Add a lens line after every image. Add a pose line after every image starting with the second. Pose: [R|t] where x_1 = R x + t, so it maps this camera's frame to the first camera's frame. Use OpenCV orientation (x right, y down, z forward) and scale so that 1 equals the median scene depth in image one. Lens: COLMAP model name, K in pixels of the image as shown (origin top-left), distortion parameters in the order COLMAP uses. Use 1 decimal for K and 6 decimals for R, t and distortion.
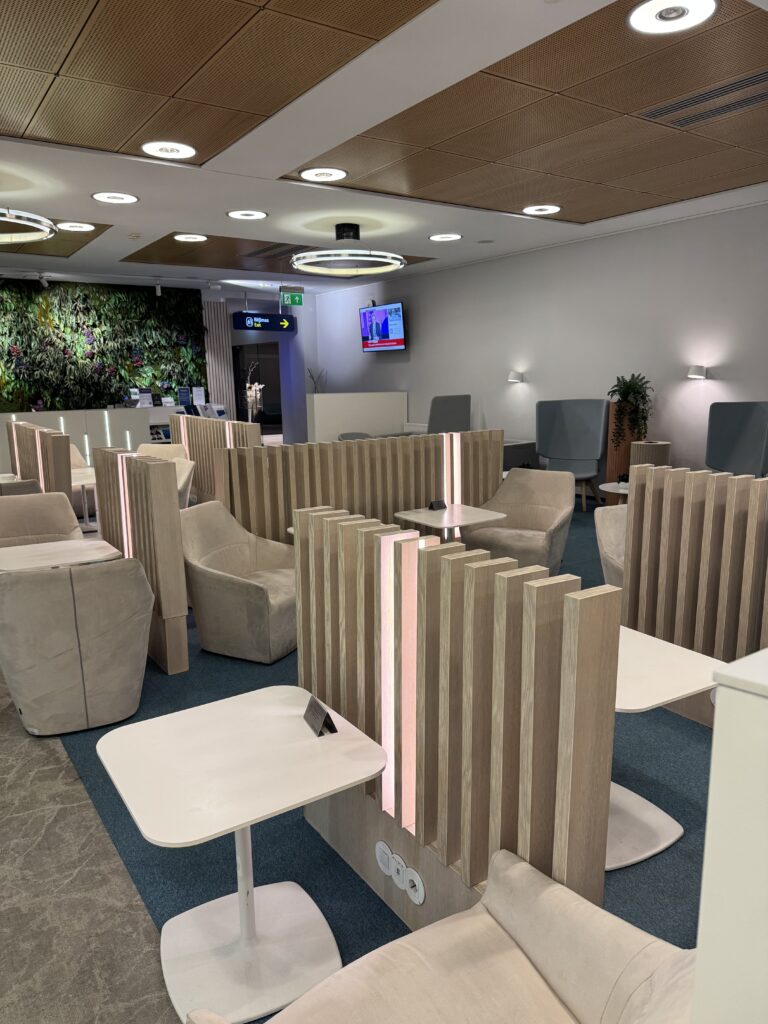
lens RADIAL K [[737.9, 0, 383.9], [0, 737.9, 516.1], [0, 0, 1]] dist [0.015112, -0.003181]
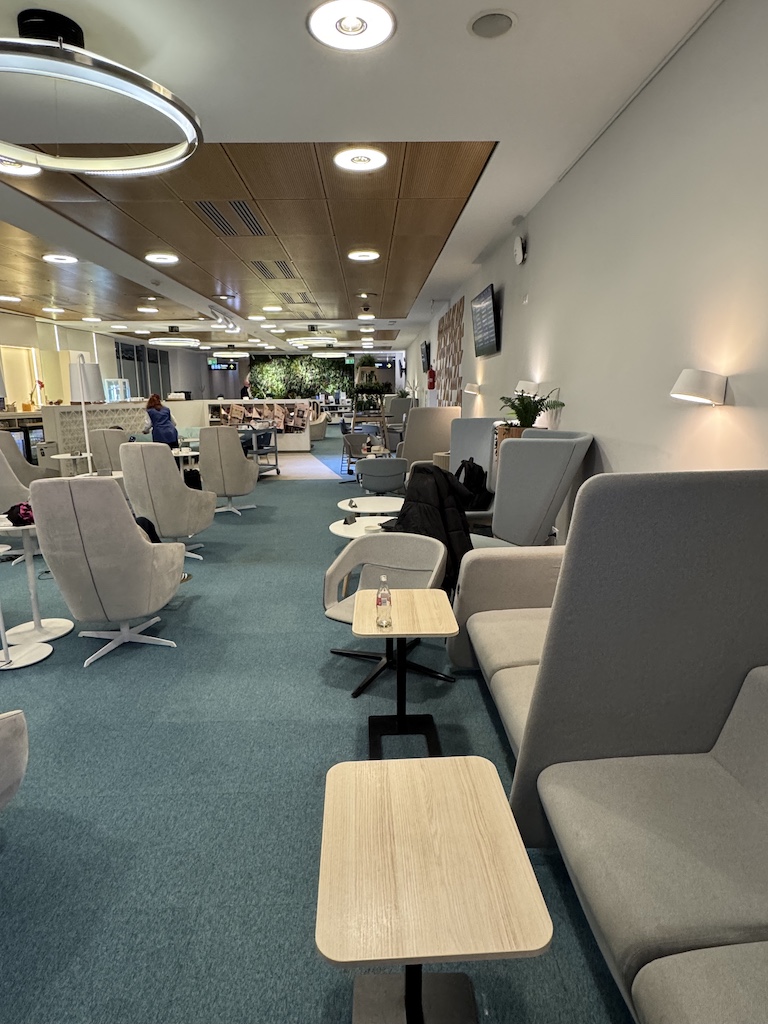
lens RADIAL K [[583.4, 0, 384.2], [0, 583.4, 511.8], [0, 0, 1]] dist [0.002720, 0.000526]
pose [[0.845556, 0.112837, -0.521826, 1.013546], [-0.097246, 0.993611, 0.057277, 0.114914], [0.524955, 0.002314, 0.851127, -0.693526]]
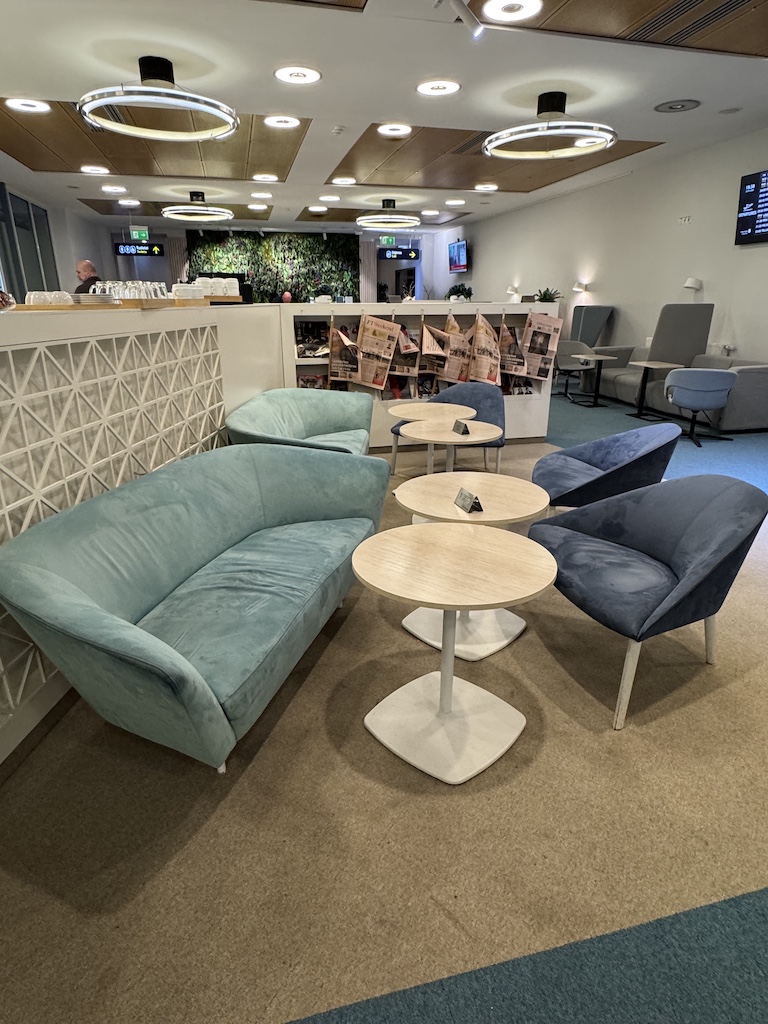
lens RADIAL K [[583.4, 0, 385.9], [0, 583.4, 512.3], [0, 0, 1]] dist [0.002720, 0.000526]
pose [[0.940598, 0.125603, -0.315434, 0.304367], [-0.070814, 0.981198, 0.179544, 0.059746], [0.332054, -0.146542, 0.931808, -0.267924]]
